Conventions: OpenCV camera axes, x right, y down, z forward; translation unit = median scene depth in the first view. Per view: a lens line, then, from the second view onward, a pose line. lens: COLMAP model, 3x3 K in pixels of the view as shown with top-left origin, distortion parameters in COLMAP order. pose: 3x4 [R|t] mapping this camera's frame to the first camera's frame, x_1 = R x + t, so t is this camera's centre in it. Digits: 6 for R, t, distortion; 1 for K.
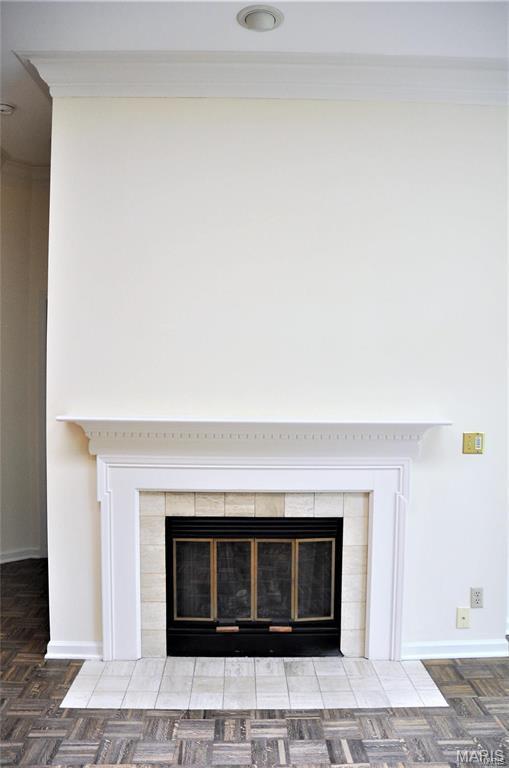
lens RADIAL K [[594.5, 0, 264.8], [0, 594.5, 374.5], [0, 0, 1]] dist [-0.168242, 0.150860]
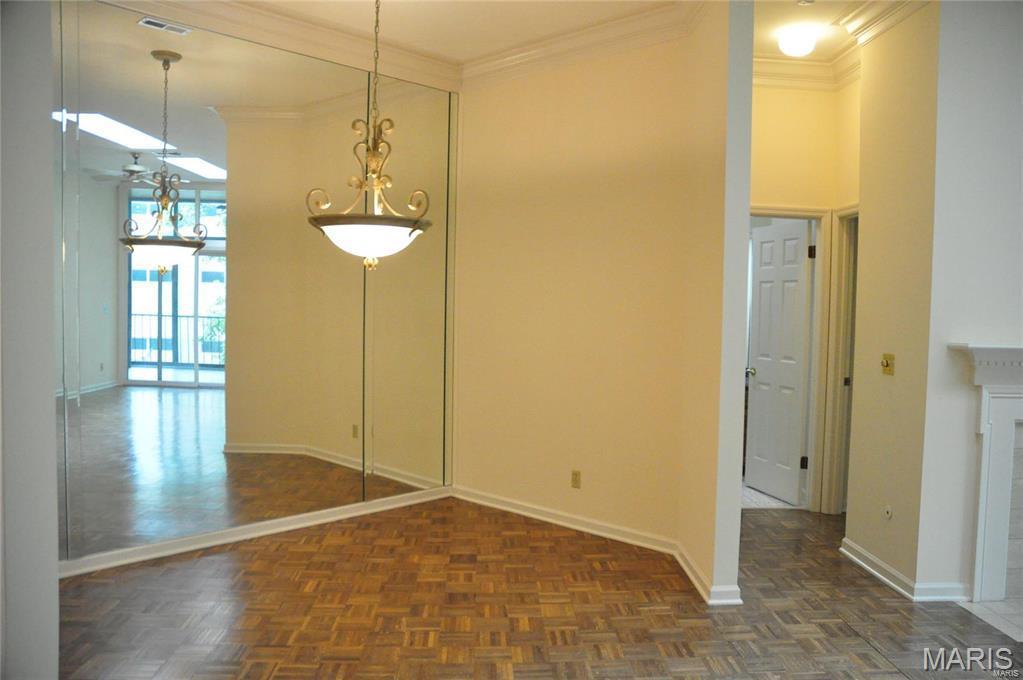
lens RADIAL K [[791.9, 0, 533.3], [0, 791.9, 344.3], [0, 0, 1]] dist [-0.168242, 0.150860]
pose [[0.999178, 0.012247, 0.038649, -1.046120], [-0.014598, 0.998022, 0.061145, 0.006315], [-0.037824, -0.061659, 0.997380, -0.198154]]
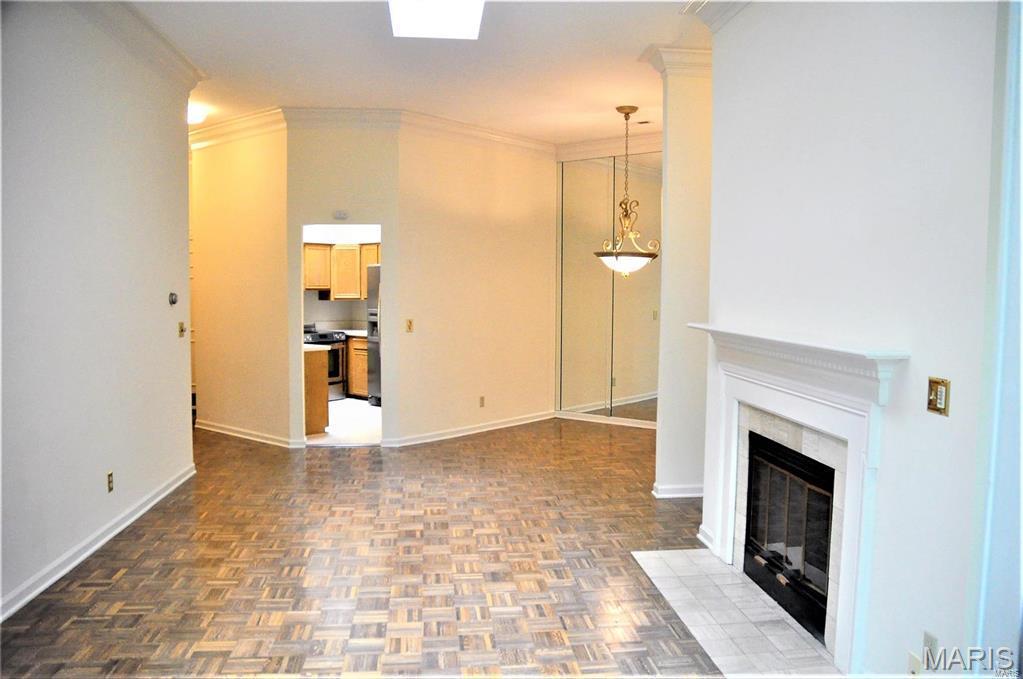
lens RADIAL K [[791.9, 0, 533.3], [0, 791.9, 343.8], [0, 0, 1]] dist [-0.168242, 0.150860]
pose [[0.104644, 0.058846, -0.992767, 1.098738], [0.003389, 0.998221, 0.059526, 0.016554], [0.994504, -0.009593, 0.104258, 0.503924]]
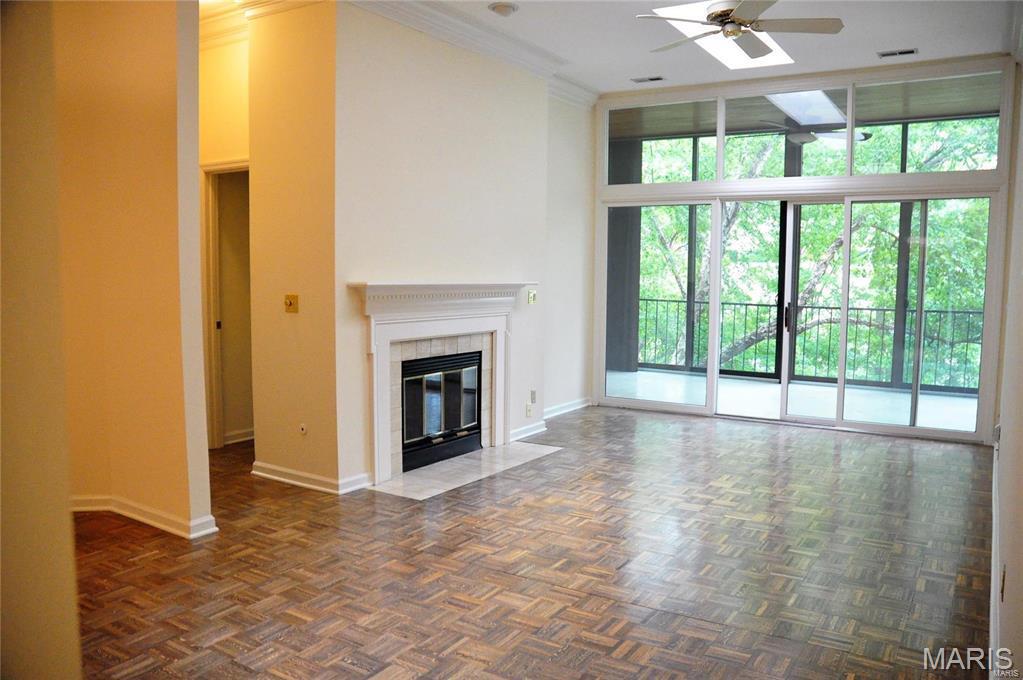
lens RADIAL K [[791.9, 0, 533.3], [0, 791.9, 344.3], [0, 0, 1]] dist [-0.168242, 0.150860]
pose [[0.547604, -0.079185, 0.832982, -1.430773], [-0.019246, 0.994057, 0.107150, 0.017278], [-0.836516, -0.074707, 0.542826, -0.161375]]
